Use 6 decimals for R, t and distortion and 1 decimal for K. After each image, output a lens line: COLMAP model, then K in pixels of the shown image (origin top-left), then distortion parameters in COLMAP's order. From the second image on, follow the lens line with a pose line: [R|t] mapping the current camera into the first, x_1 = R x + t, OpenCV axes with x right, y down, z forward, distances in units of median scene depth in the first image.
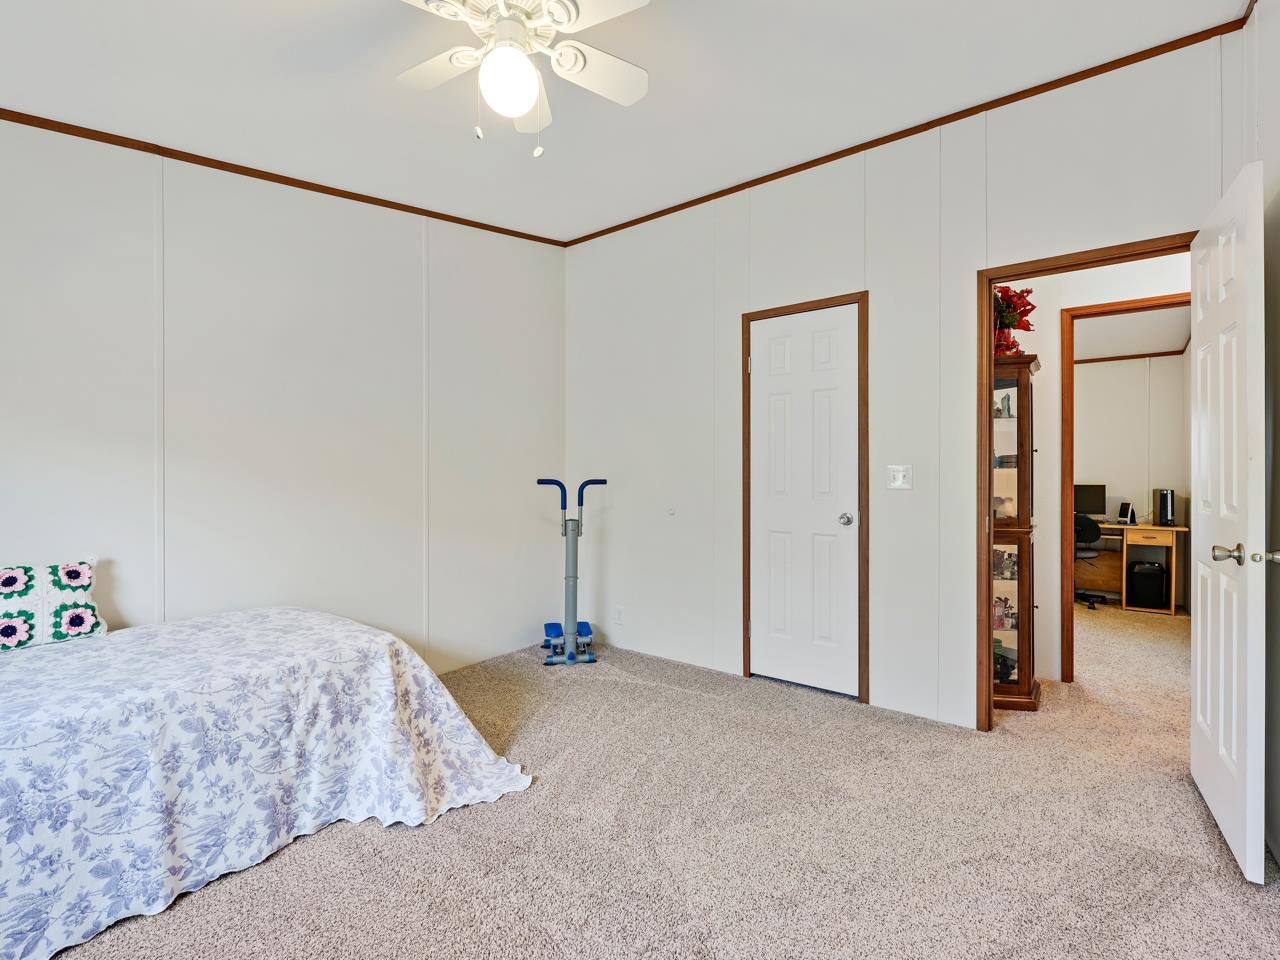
lens RADIAL K [[576.3, 0, 639.2], [0, 576.3, 475.1], [0, 0, 1]] dist [-0.002316, 0.000104]
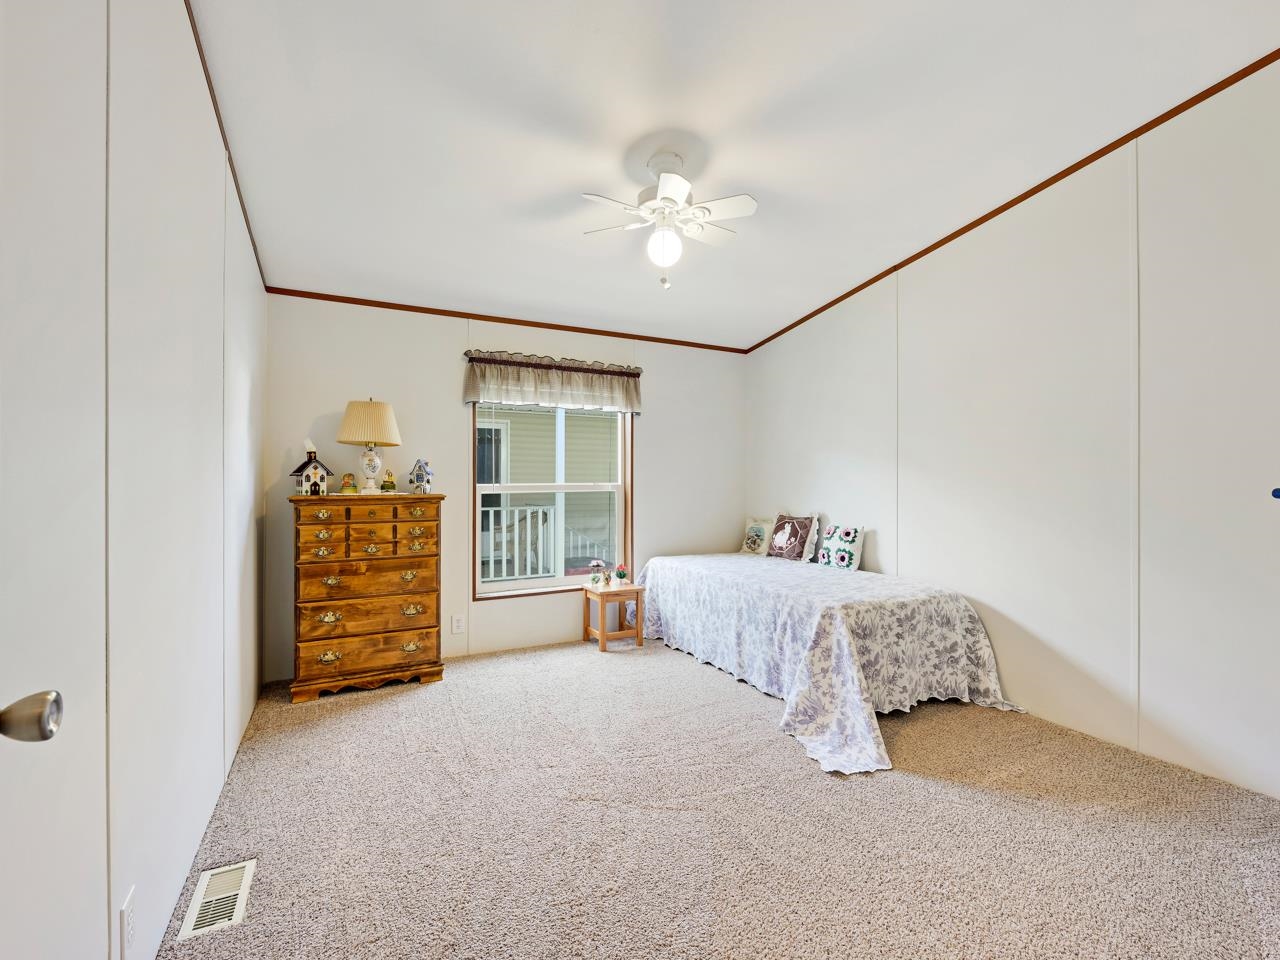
lens RADIAL K [[576.3, 0, 639.2], [0, 576.3, 475.1], [0, 0, 1]] dist [-0.002316, 0.000104]
pose [[-0.441301, -0.009310, -0.897311, 1.094153], [-0.002335, 0.999955, -0.009227, 0.002413], [0.897356, -0.001977, -0.441302, 1.375988]]
